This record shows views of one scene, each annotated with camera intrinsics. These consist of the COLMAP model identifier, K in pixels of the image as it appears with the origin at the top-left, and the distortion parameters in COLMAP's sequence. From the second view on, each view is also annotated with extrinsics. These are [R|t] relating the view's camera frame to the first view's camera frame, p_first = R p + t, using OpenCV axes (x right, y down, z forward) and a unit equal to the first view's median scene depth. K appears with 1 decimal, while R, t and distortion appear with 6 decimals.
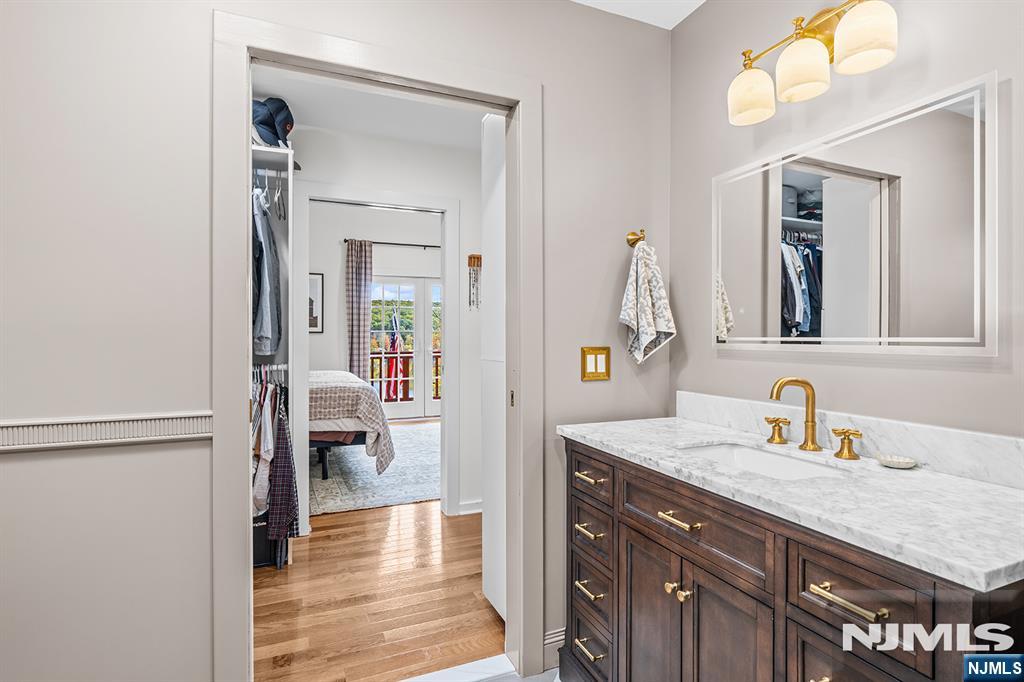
lens RADIAL K [[518.4, 0, 496.4], [0, 518.4, 335.9], [0, 0, 1]] dist [-0.003921, -0.001059]
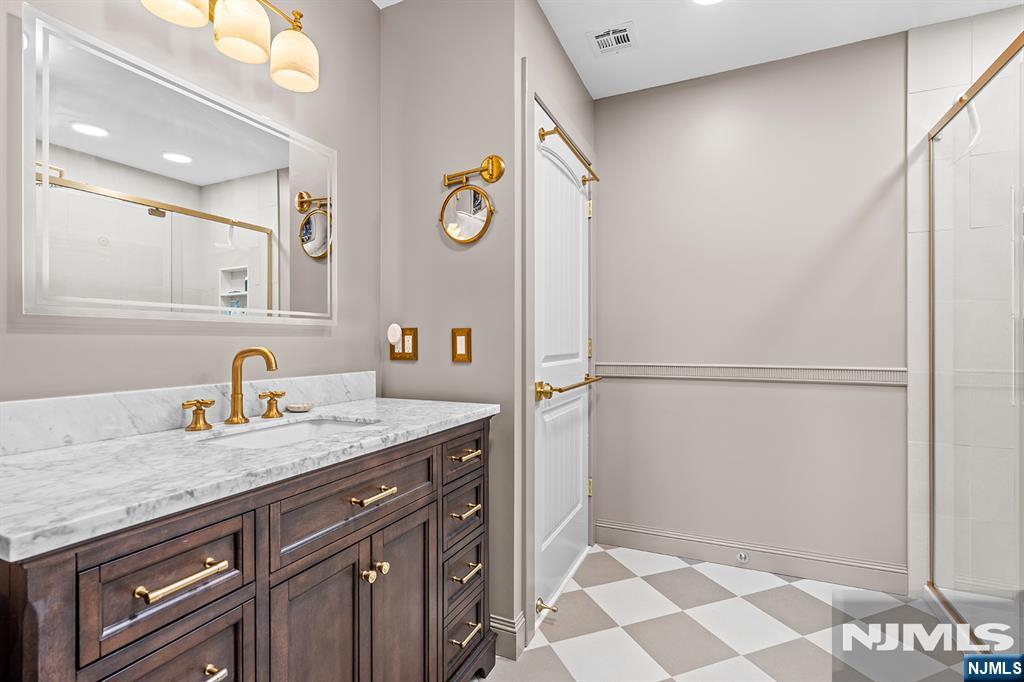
lens RADIAL K [[492.9, 0, 512.0], [0, 492.9, 341.6], [0, 0, 1]] dist [-0.000856, -0.000140]
pose [[-0.700373, -0.000173, 0.713777, -0.444298], [-0.000459, 1.000000, -0.000208, 0.074591], [-0.713776, -0.000474, -0.700373, 1.398319]]
